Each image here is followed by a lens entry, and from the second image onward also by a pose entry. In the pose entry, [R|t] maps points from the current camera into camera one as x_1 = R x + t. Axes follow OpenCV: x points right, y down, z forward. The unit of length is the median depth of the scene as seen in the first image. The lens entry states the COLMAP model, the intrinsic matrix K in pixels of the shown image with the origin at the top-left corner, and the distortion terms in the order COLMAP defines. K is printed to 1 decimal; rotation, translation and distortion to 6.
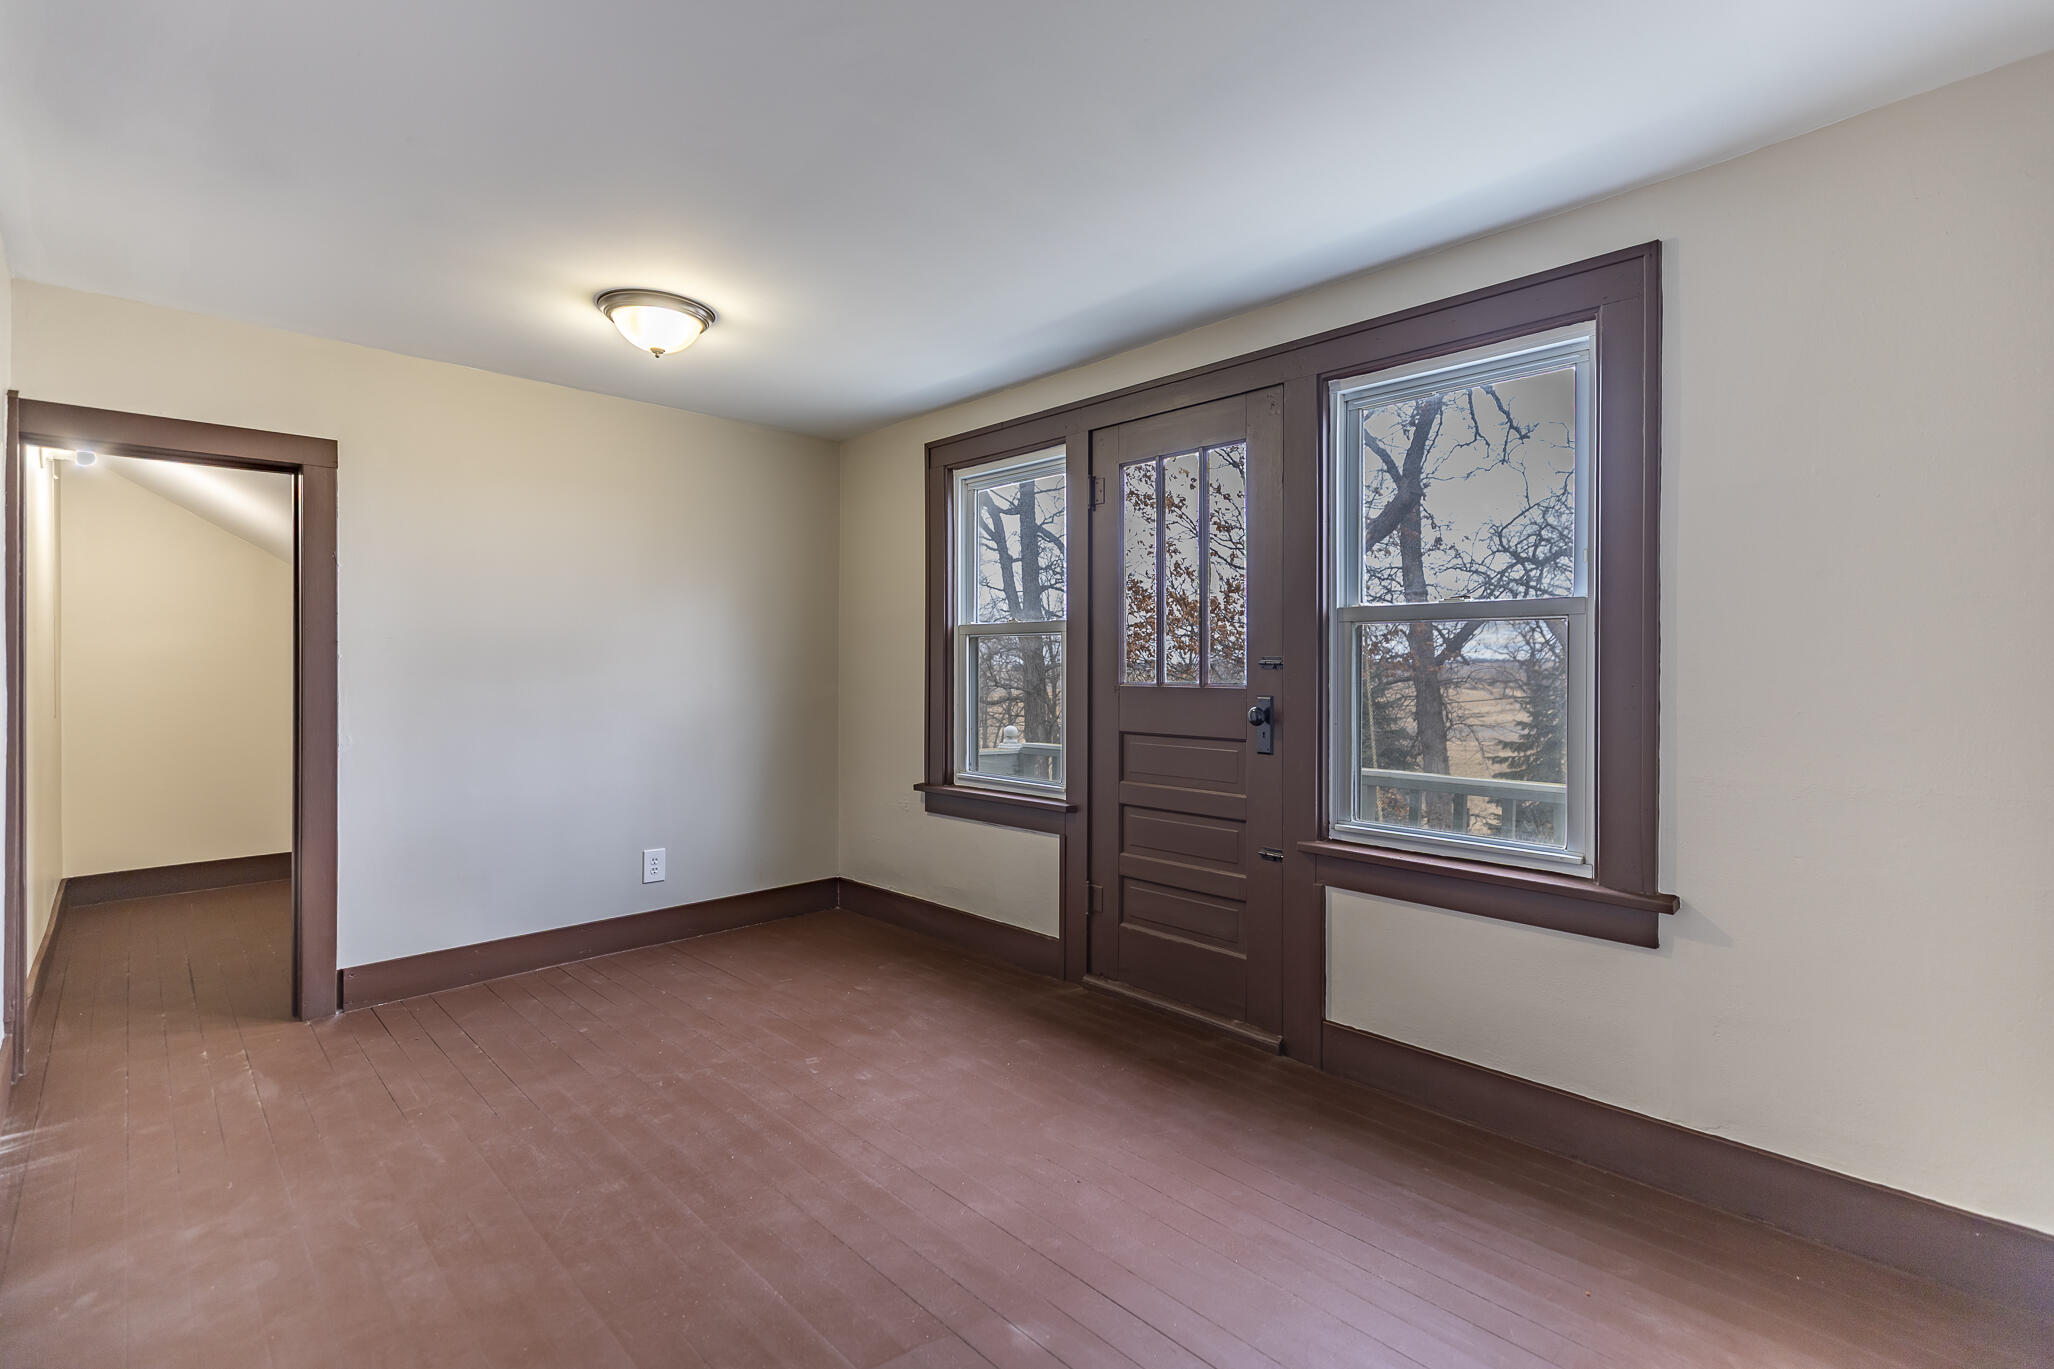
lens RADIAL K [[905.6, 0, 1032.2], [0, 905.6, 672.8], [0, 0, 1]] dist [0.001021, -0.000154]
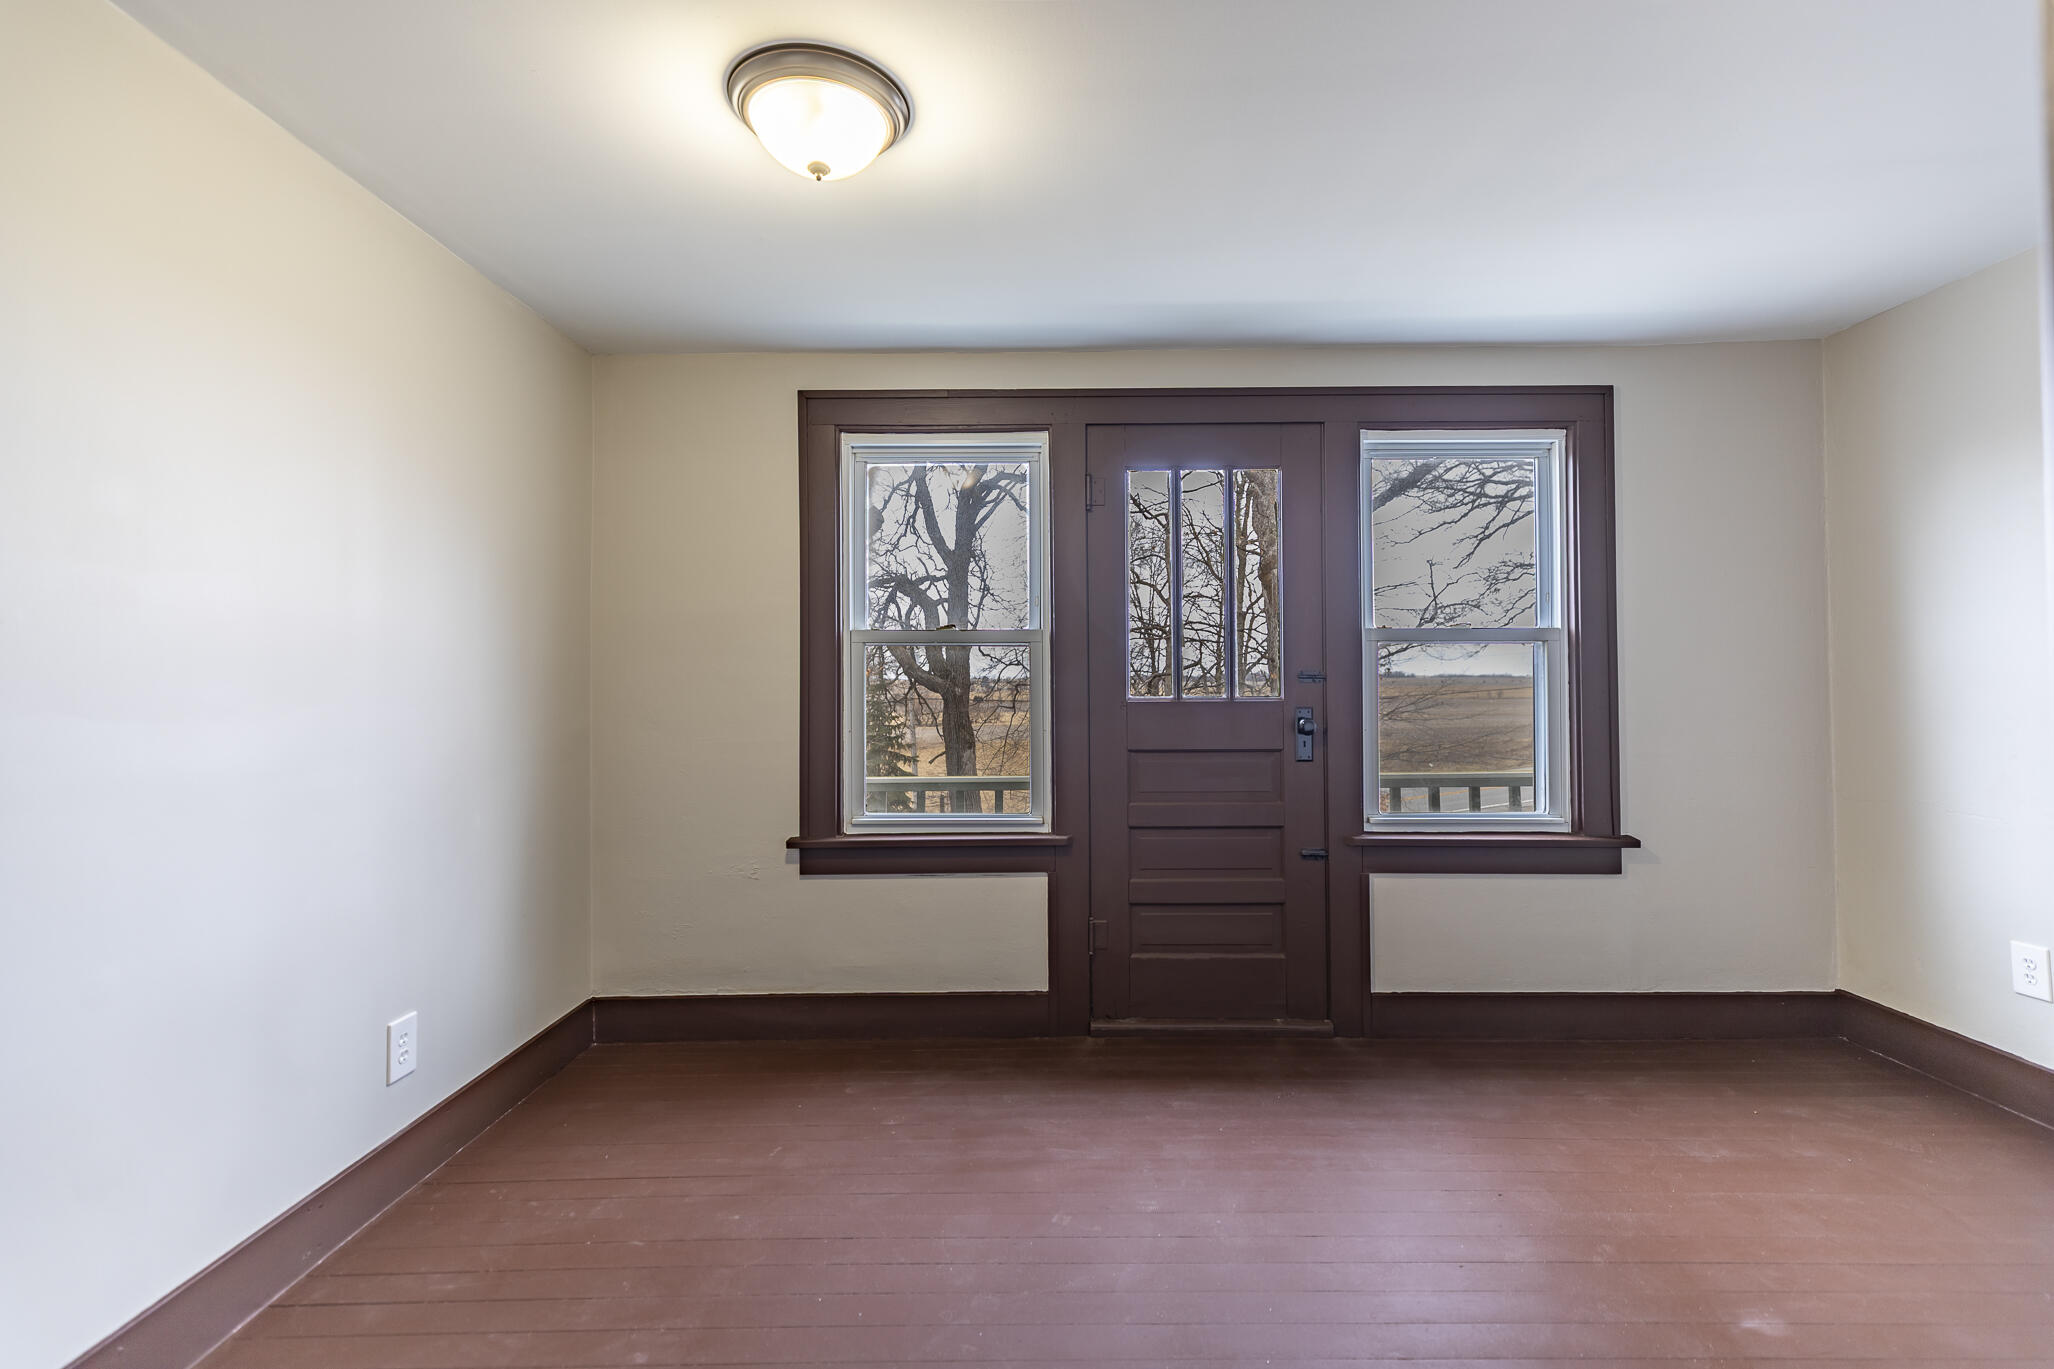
lens RADIAL K [[905.6, 0, 1032.2], [0, 905.6, 672.8], [0, 0, 1]] dist [0.001021, -0.000154]
pose [[0.710106, 0.003969, 0.704084, -0.661960], [0.010406, 0.999816, -0.016131, -0.001160], [-0.704018, 0.018782, 0.709934, 0.418684]]
